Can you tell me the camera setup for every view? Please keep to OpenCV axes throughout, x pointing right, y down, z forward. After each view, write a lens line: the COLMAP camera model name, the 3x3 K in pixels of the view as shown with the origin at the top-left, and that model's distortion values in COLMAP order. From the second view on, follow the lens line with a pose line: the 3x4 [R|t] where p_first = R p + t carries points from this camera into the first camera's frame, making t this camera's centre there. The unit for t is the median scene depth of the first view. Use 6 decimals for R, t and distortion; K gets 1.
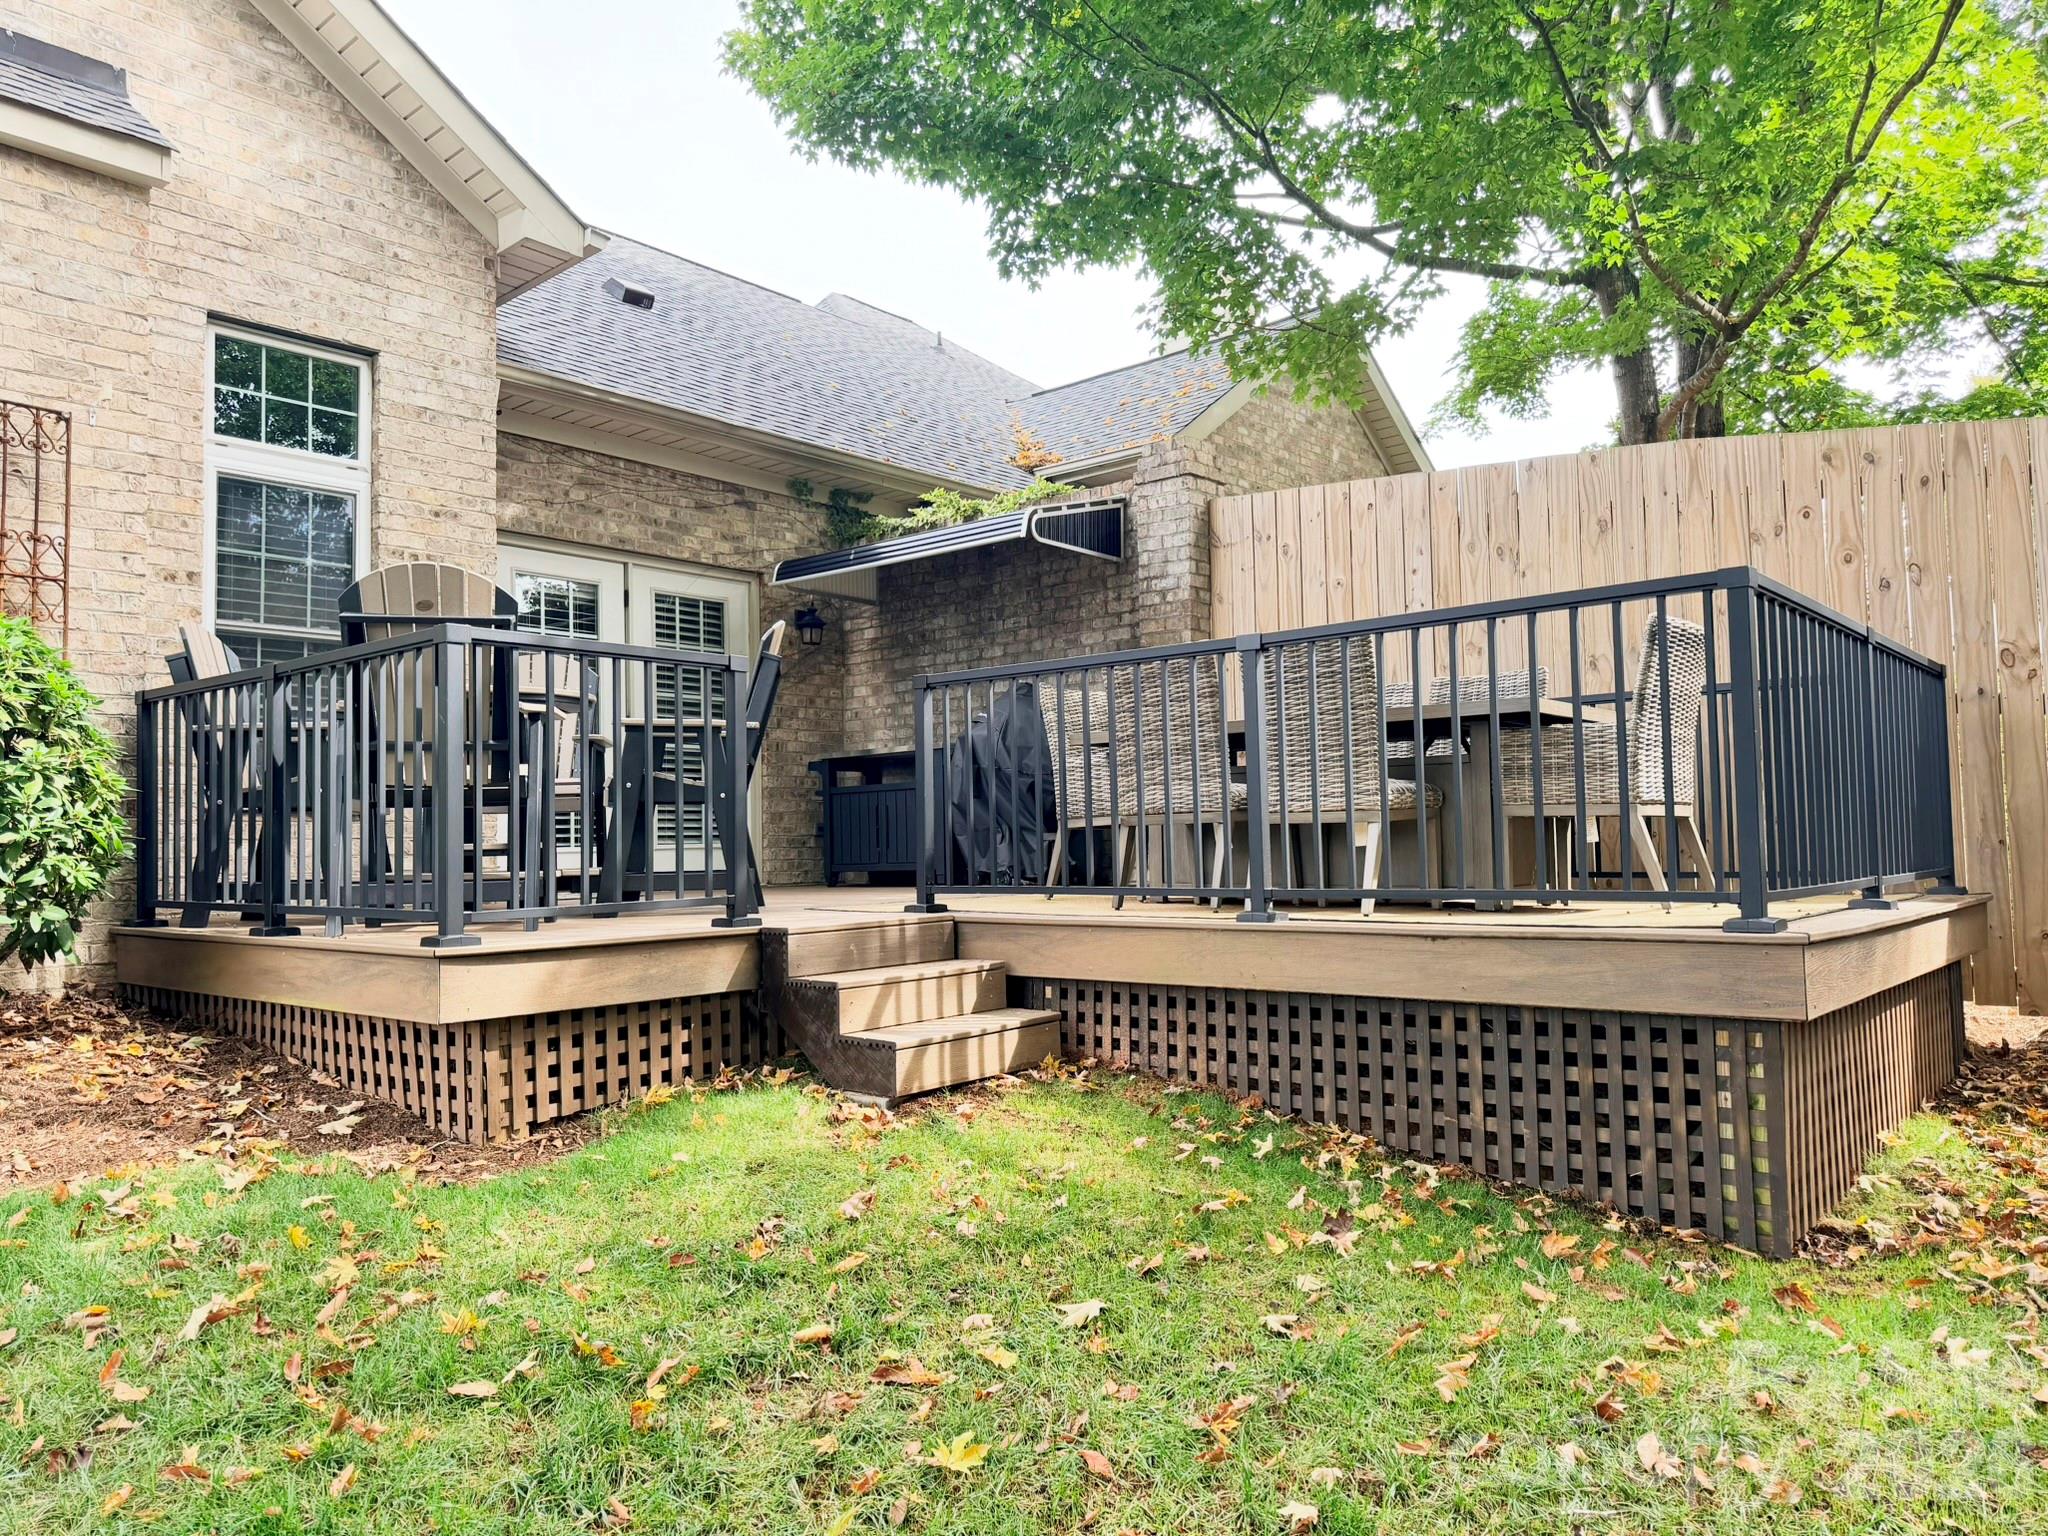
lens RADIAL K [[1429.0, 0, 1022.8], [0, 1429.0, 774.9], [0, 0, 1]] dist [0.044316, -0.015738]
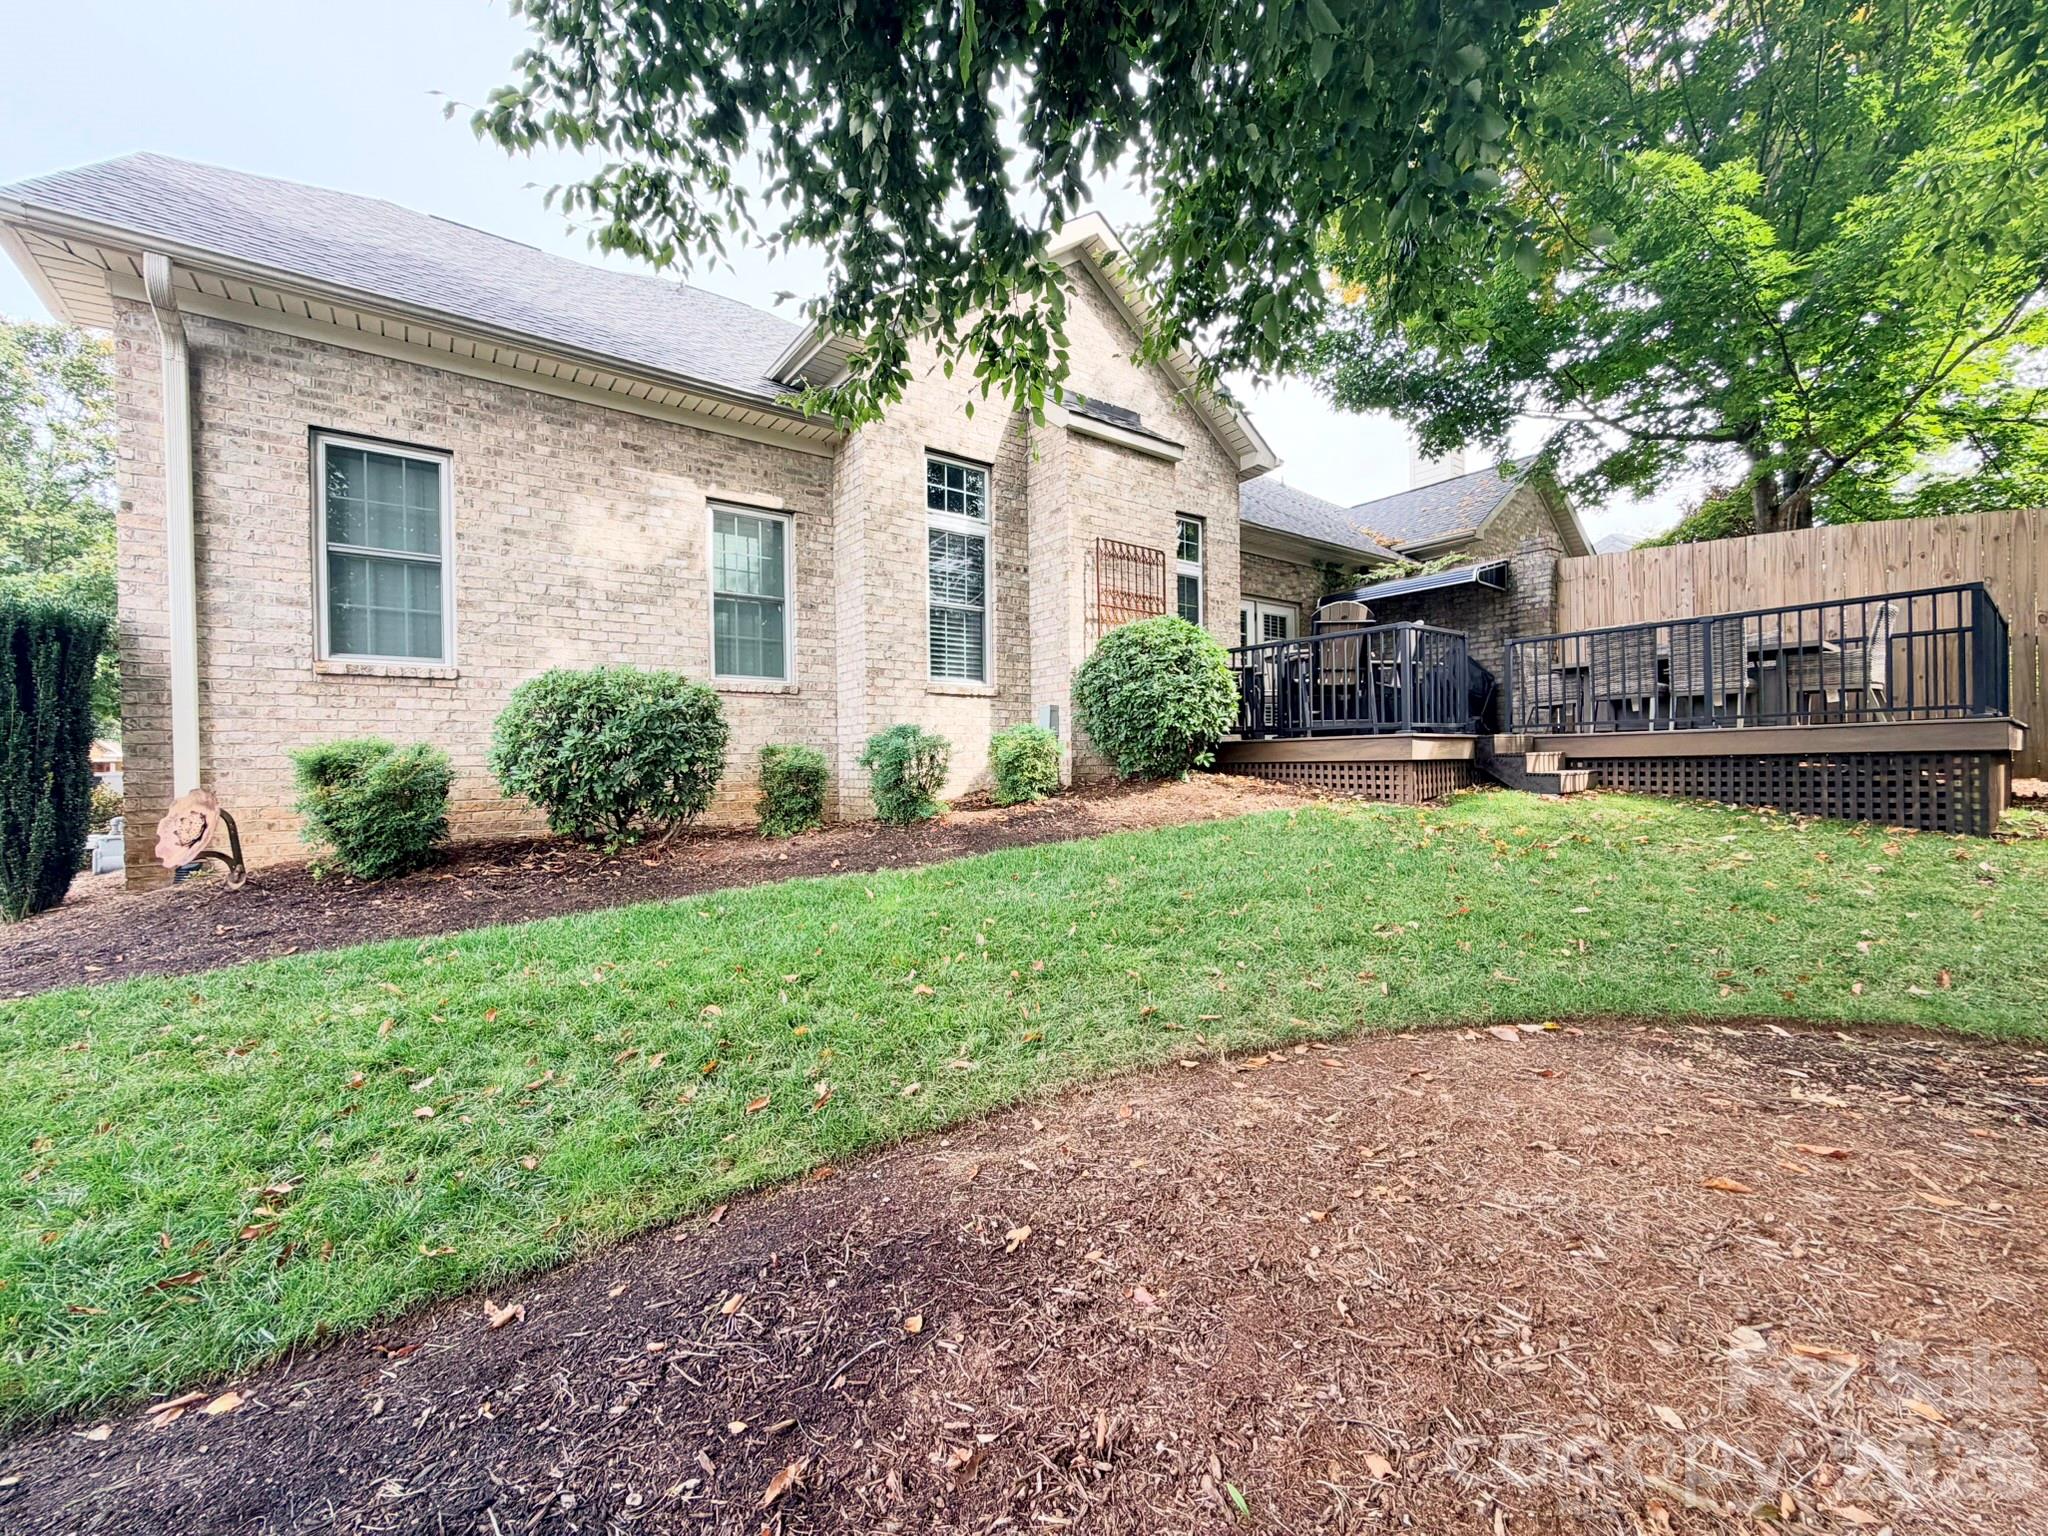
lens RADIAL K [[826.9, 0, 1025.0], [0, 826.9, 765.0], [0, 0, 1]] dist [0.013177, 0.000841]
pose [[0.981719, 0.002223, -0.190322, -0.644269], [0.007494, 0.998705, 0.050319, 0.069527], [0.190187, -0.050826, 0.980431, -0.603407]]
